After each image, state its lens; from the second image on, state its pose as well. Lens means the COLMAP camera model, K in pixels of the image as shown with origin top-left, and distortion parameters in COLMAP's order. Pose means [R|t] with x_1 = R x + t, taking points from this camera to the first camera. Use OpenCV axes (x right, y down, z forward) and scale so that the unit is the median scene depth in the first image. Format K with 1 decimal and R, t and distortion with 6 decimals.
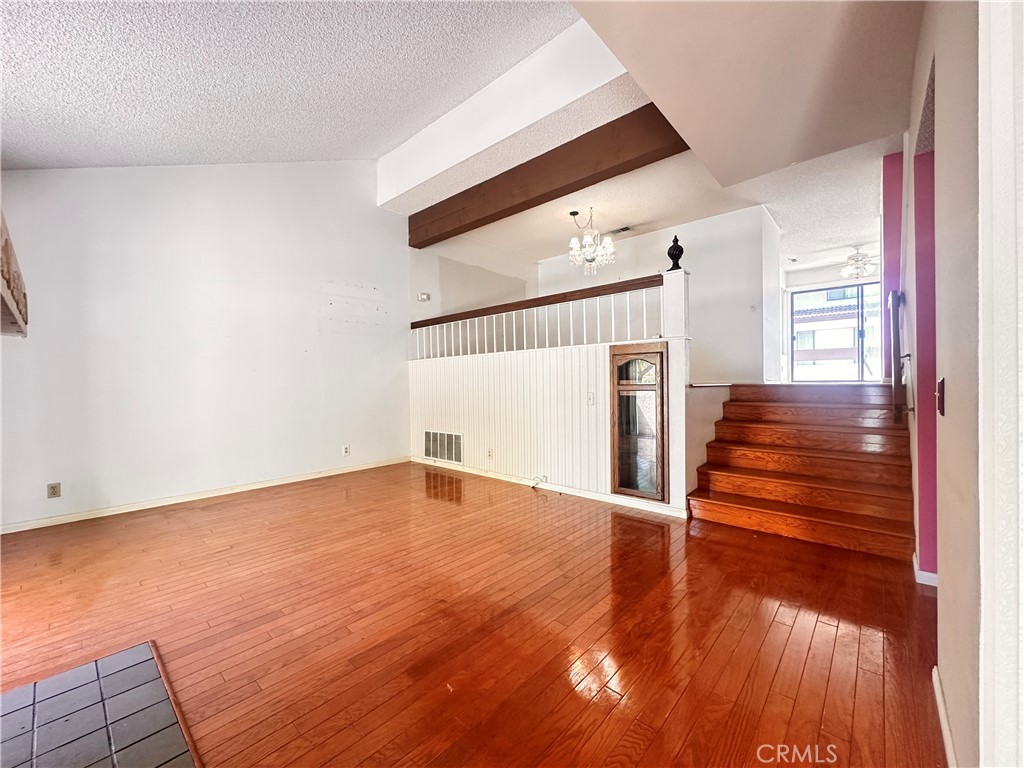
lens RADIAL K [[408.3, 0, 512.0], [0, 408.3, 383.3], [0, 0, 1]] dist [-0.003803, 0.000985]
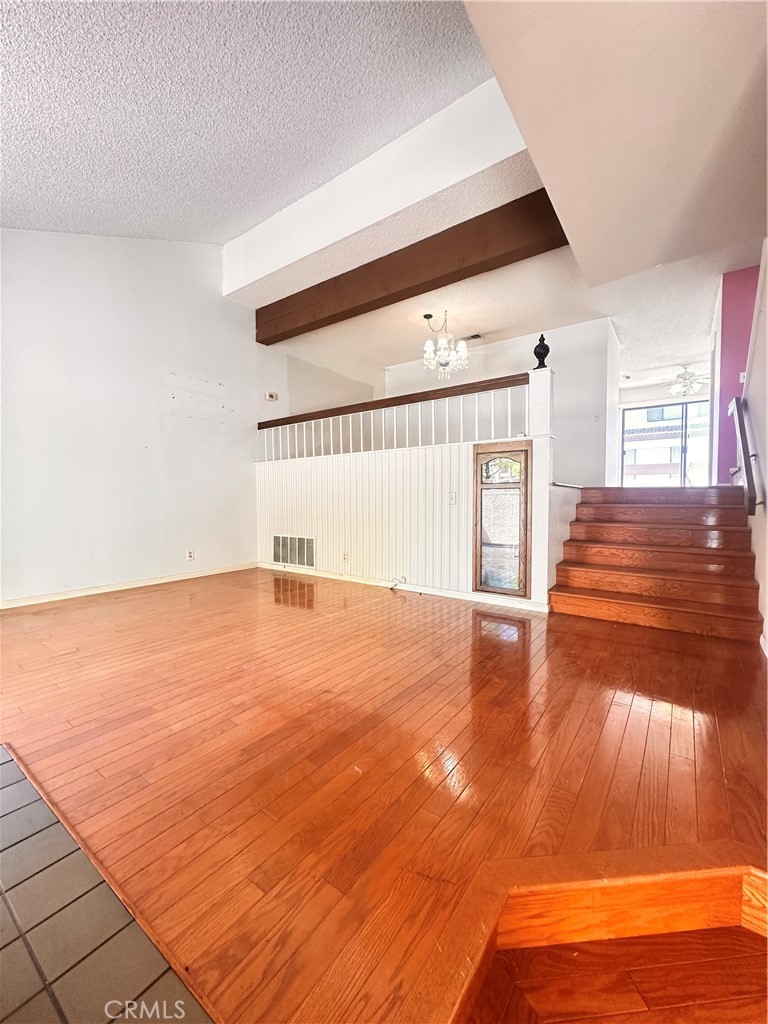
lens RADIAL K [[408.3, 0, 385.4], [0, 408.3, 511.2], [0, 0, 1]] dist [-0.003803, 0.000985]
pose [[0.994633, 0.007594, 0.103190, -0.075577], [-0.010430, 0.999582, 0.026970, 0.045739], [-0.102942, -0.027902, 0.994296, 0.024422]]
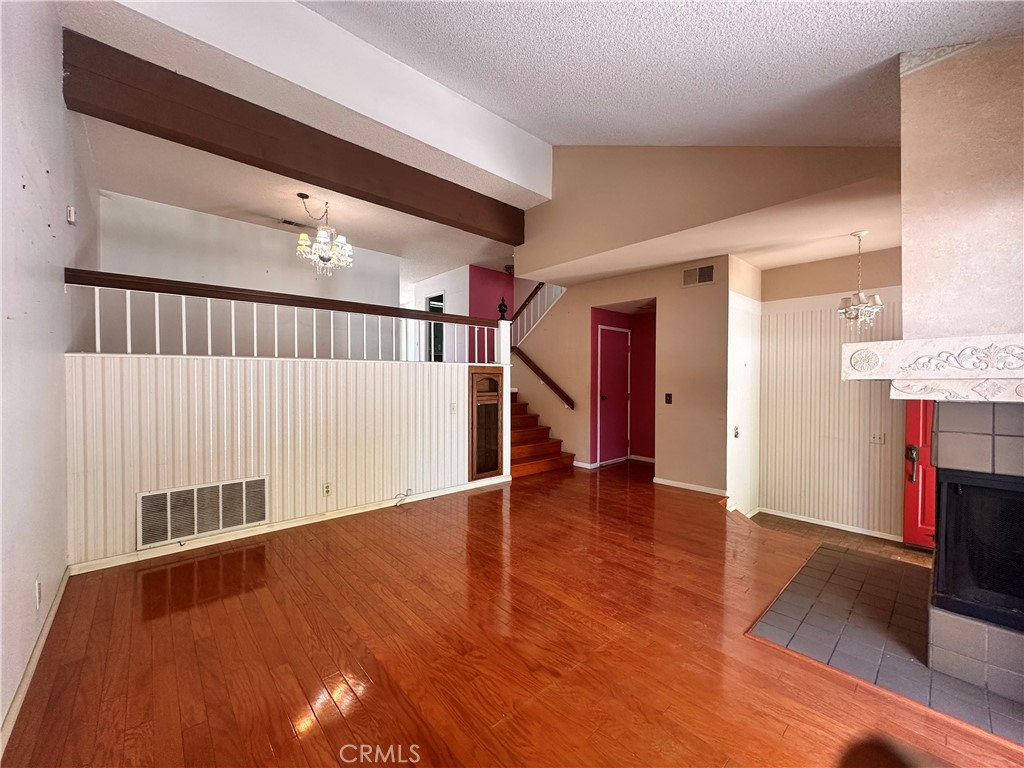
lens RADIAL K [[408.3, 0, 509.7], [0, 408.3, 382.5], [0, 0, 1]] dist [-0.003803, 0.000985]
pose [[0.108083, 0.002395, 0.994139, -0.994047], [-0.004246, 0.999989, -0.001948, -0.036844], [-0.994133, -0.004010, 0.108092, 0.727977]]
